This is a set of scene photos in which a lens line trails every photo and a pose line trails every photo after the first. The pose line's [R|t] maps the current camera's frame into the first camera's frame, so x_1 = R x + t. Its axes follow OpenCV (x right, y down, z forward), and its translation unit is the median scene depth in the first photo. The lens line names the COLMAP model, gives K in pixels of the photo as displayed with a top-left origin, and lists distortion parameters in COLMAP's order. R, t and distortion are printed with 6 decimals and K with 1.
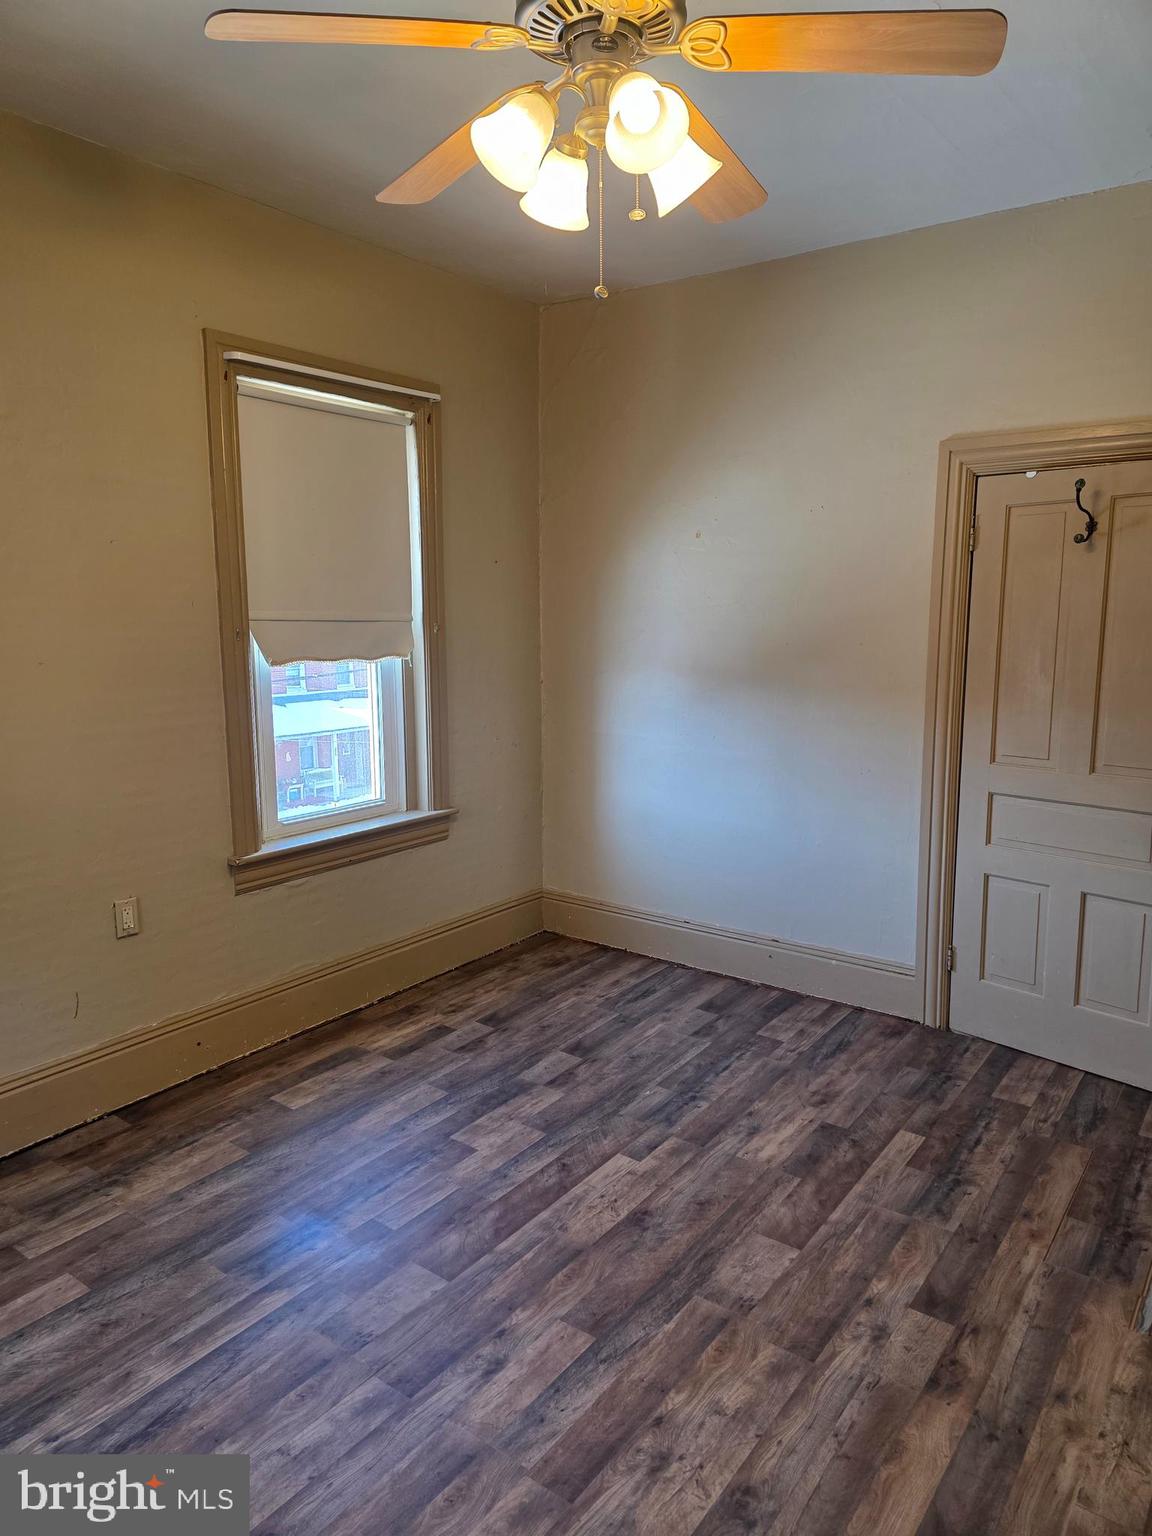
lens RADIAL K [[1041.6, 0, 558.3], [0, 1041.6, 771.7], [0, 0, 1]] dist [0.056586, -0.052250]
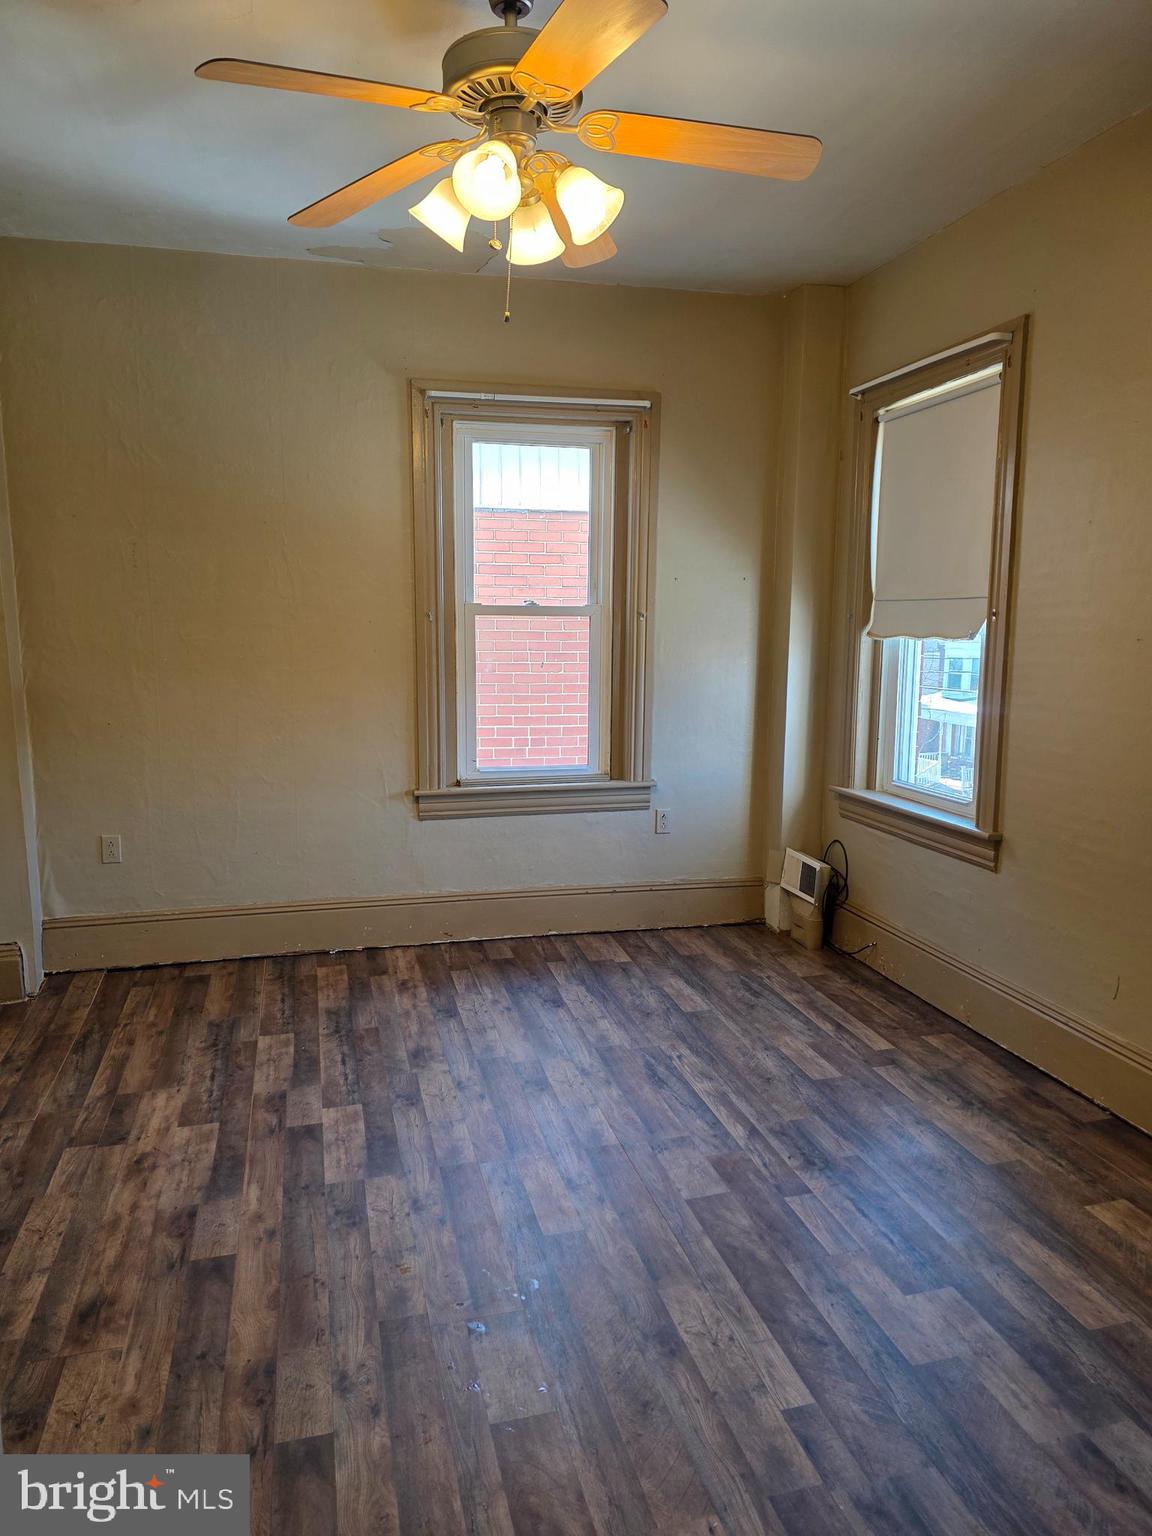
lens RADIAL K [[1012.0, 0, 567.6], [0, 1012.0, 765.3], [0, 0, 1]] dist [0.030443, -0.043683]
pose [[-0.626928, 0.114846, -0.770566, 0.680022], [-0.119106, 0.963320, 0.240477, -0.174677], [0.769919, 0.242541, -0.590253, 1.317303]]
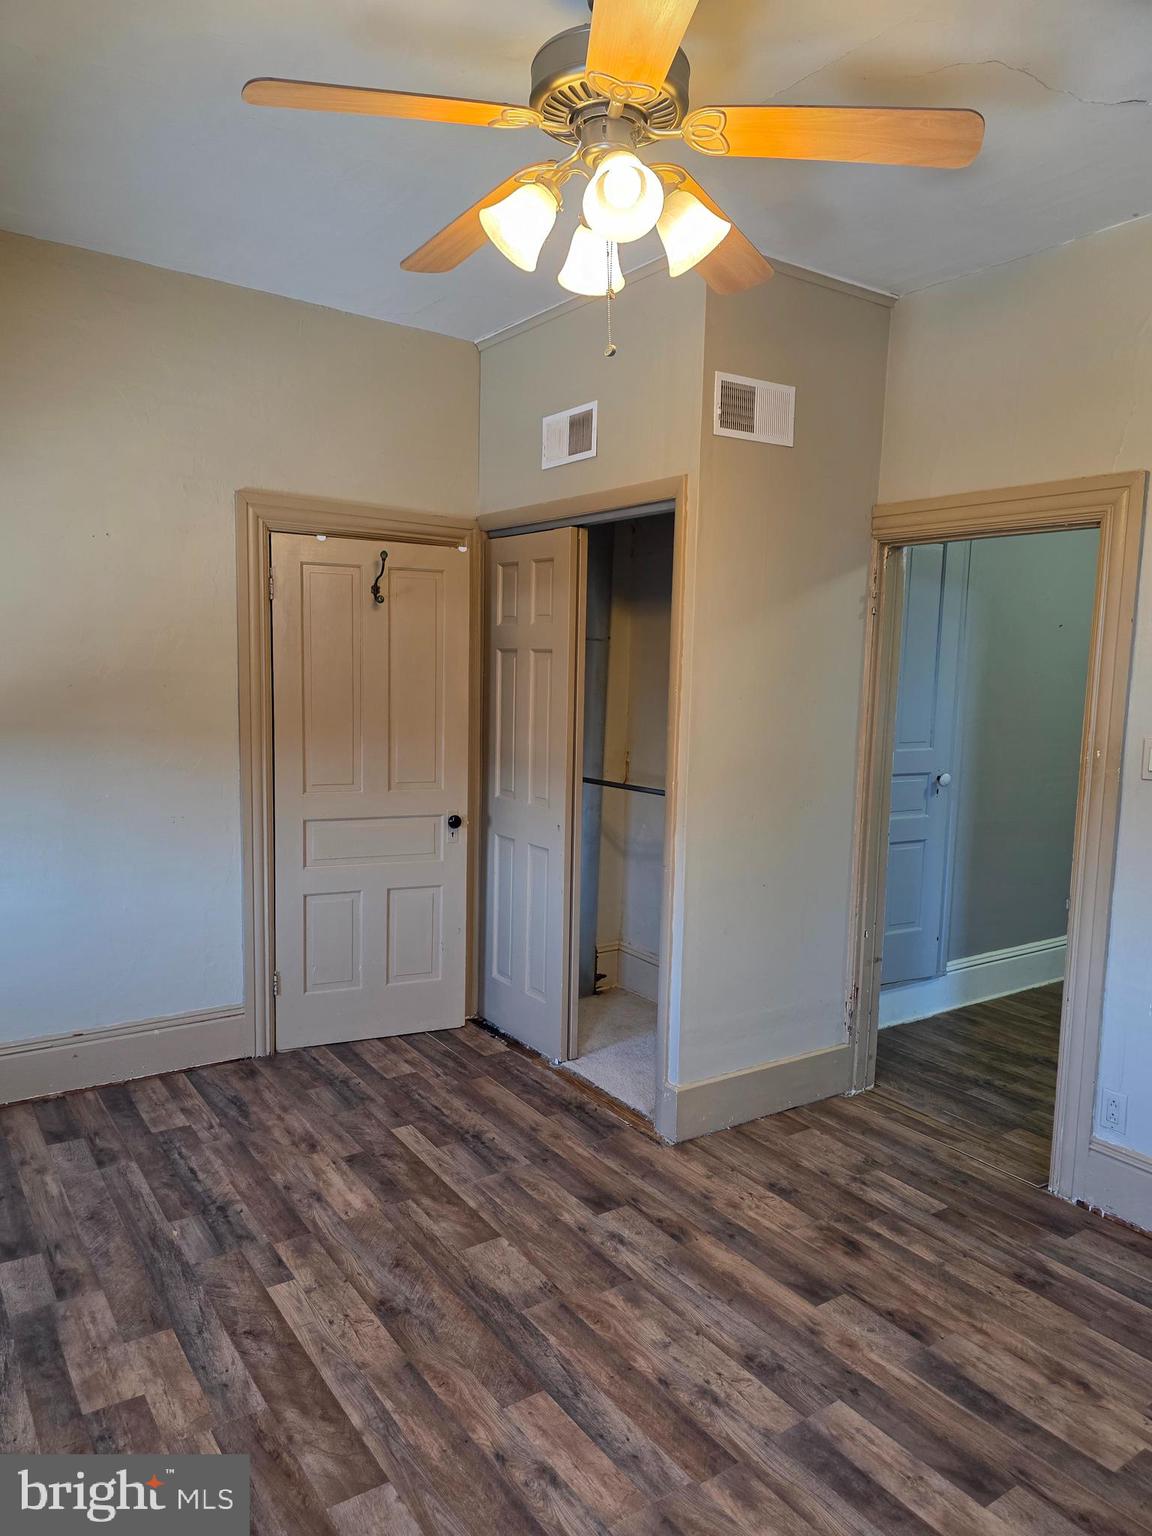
lens RADIAL K [[1041.6, 0, 558.3], [0, 1041.6, 771.7], [0, 0, 1]] dist [0.056586, -0.052250]
pose [[0.322064, -0.086146, 0.942791, -0.717000], [0.126075, 0.990884, 0.047472, -0.065987], [-0.938286, 0.103573, 0.329989, 0.519250]]
